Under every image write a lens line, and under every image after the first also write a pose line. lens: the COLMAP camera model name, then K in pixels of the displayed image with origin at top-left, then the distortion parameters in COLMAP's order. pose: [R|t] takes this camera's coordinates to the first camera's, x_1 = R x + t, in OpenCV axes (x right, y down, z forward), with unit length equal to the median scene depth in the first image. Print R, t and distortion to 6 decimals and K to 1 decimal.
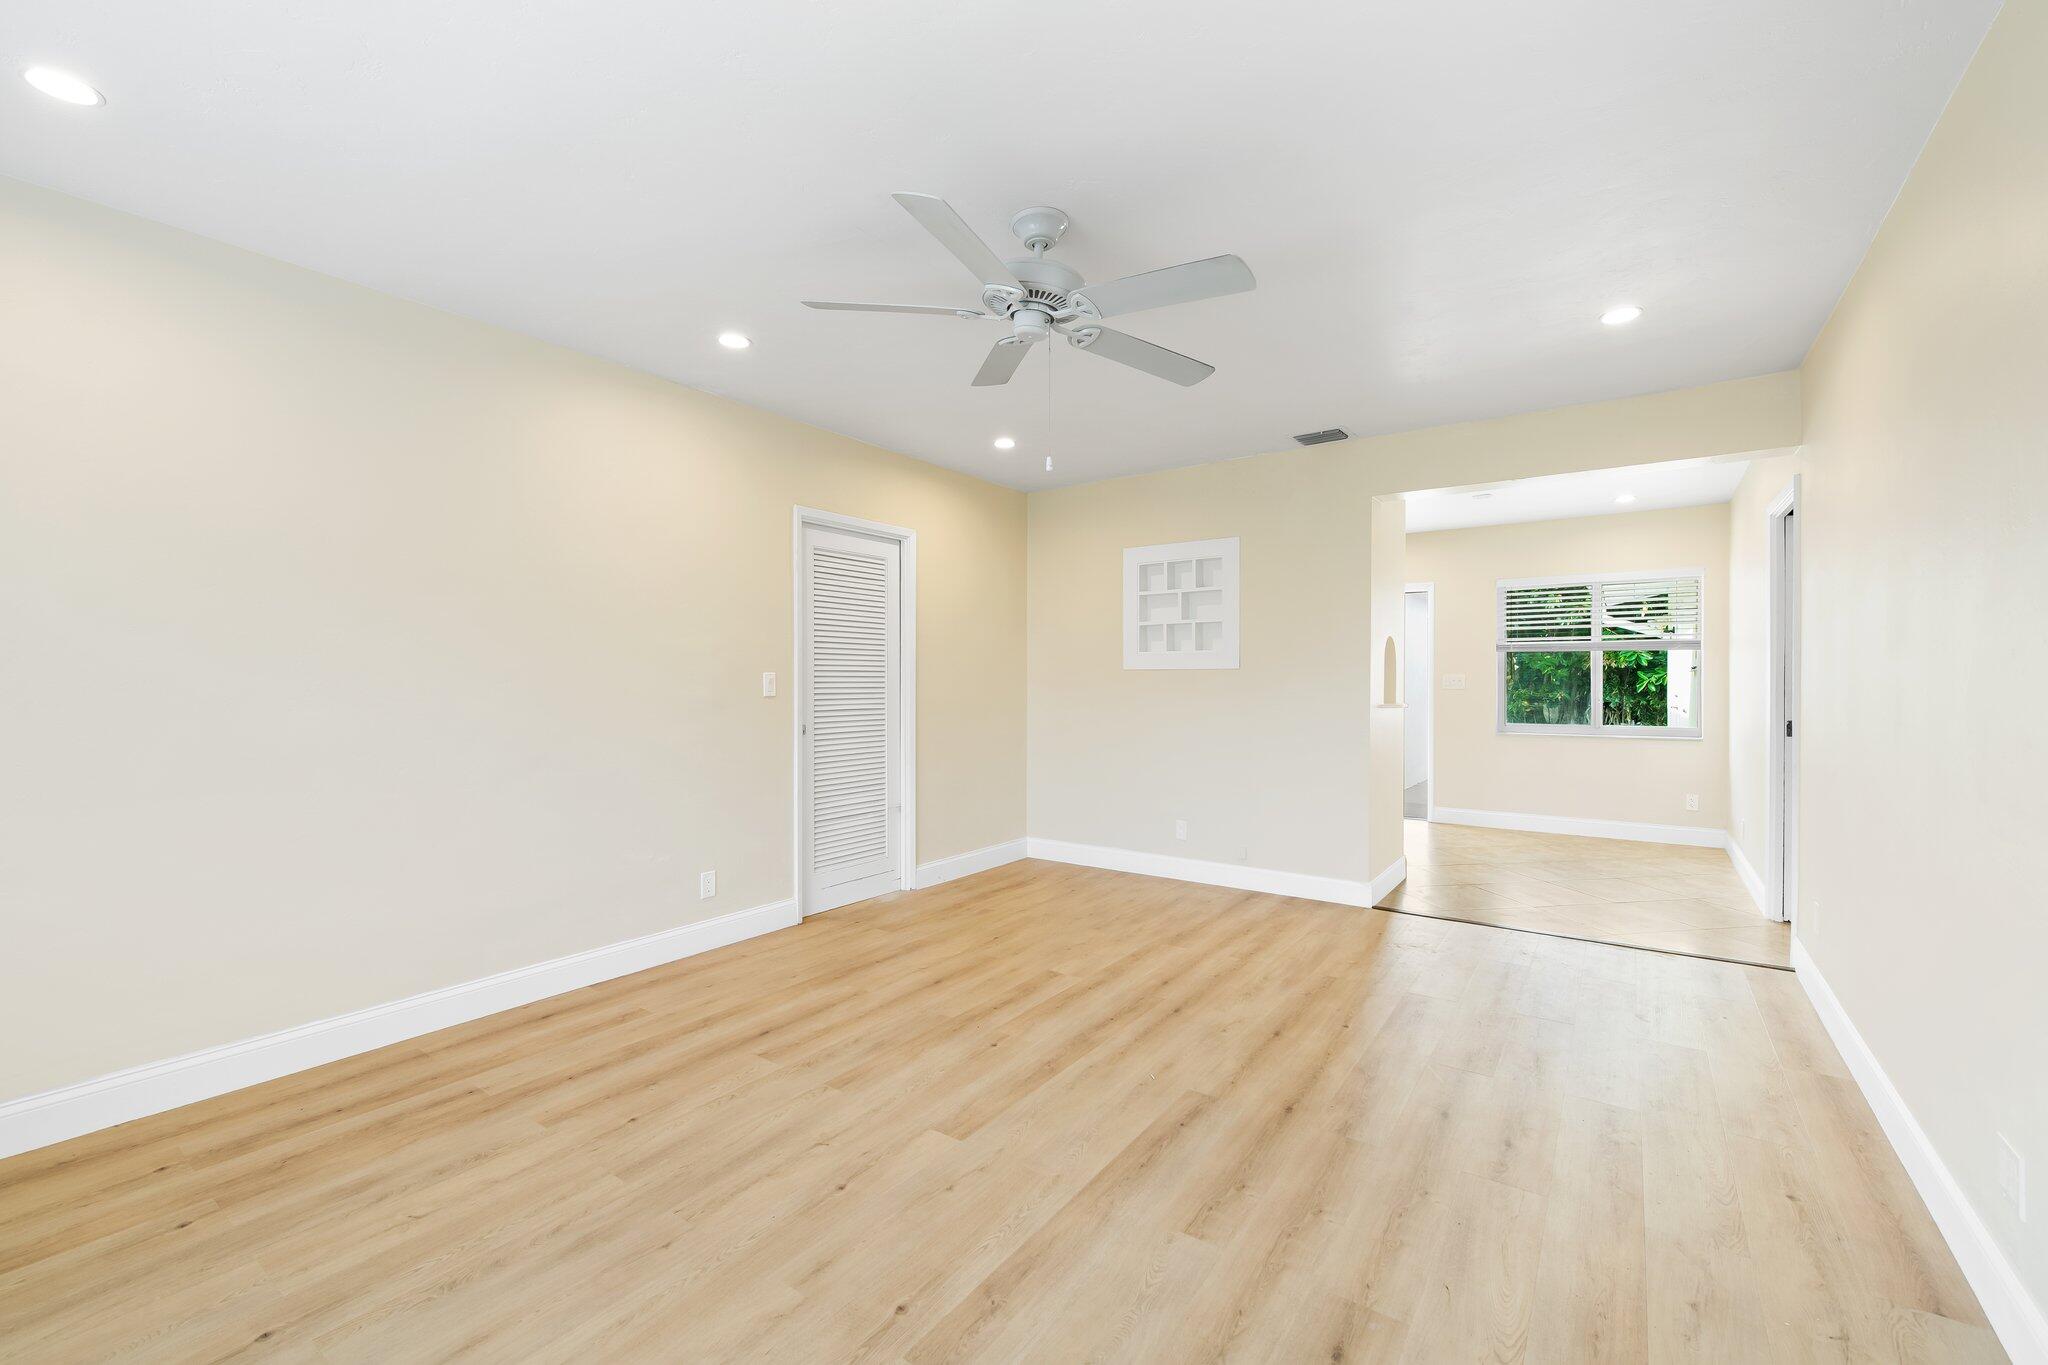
lens RADIAL K [[846.2, 0, 1038.0], [0, 846.2, 678.7], [0, 0, 1]] dist [0.011538, -0.006084]
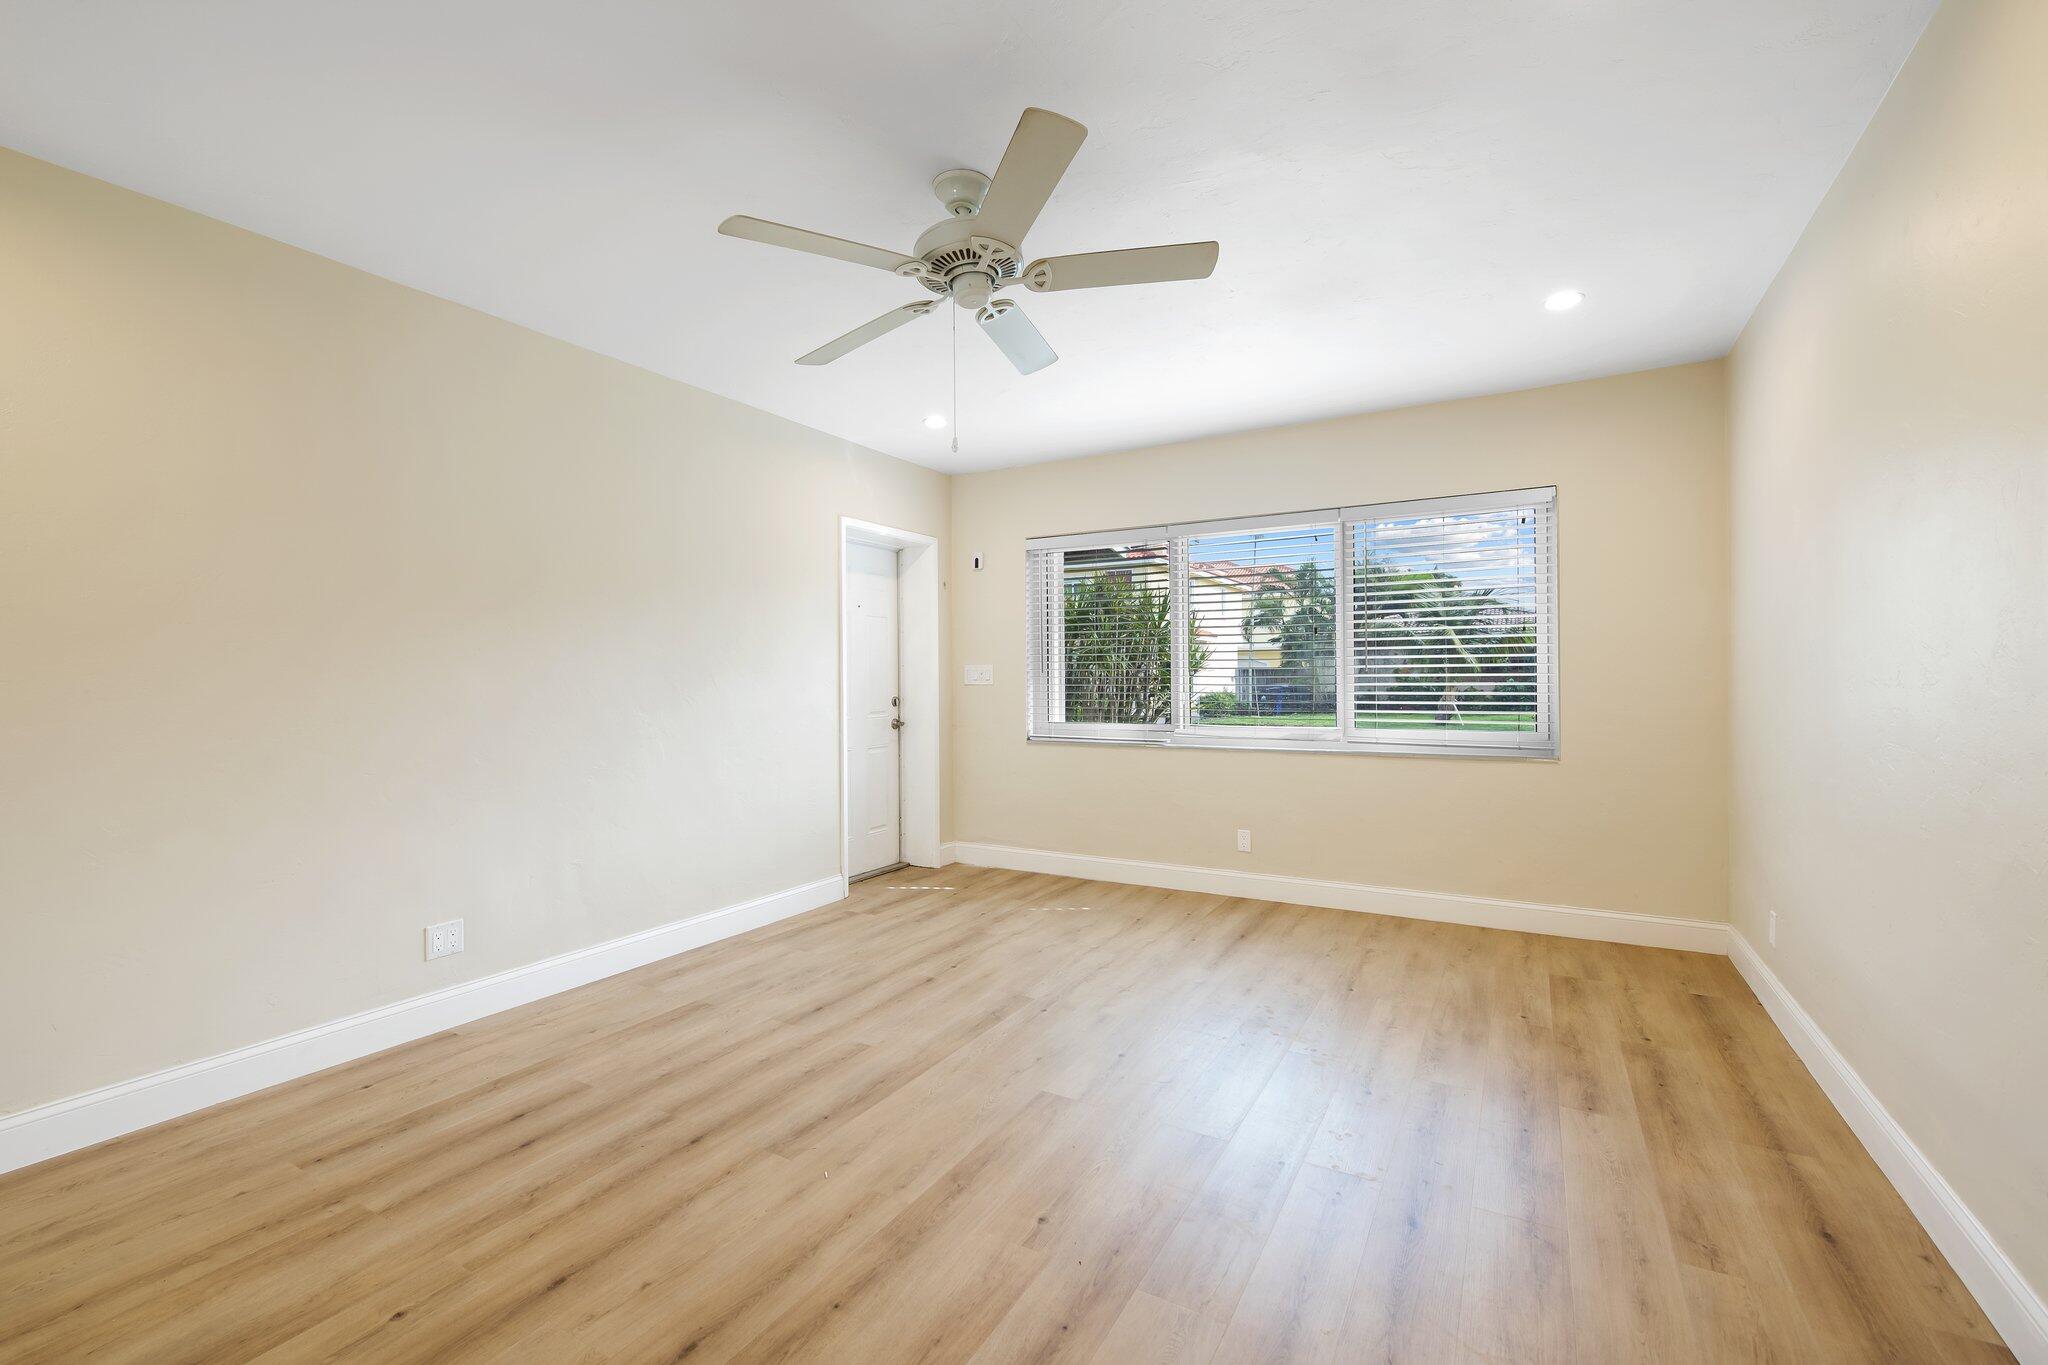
lens RADIAL K [[846.2, 0, 1038.0], [0, 846.2, 678.7], [0, 0, 1]] dist [0.011538, -0.006084]
pose [[-0.995795, 0.008556, -0.091212, 0.009344], [0.008900, 0.999955, -0.003363, 0.019769], [0.091179, -0.004161, -0.995826, 2.058184]]
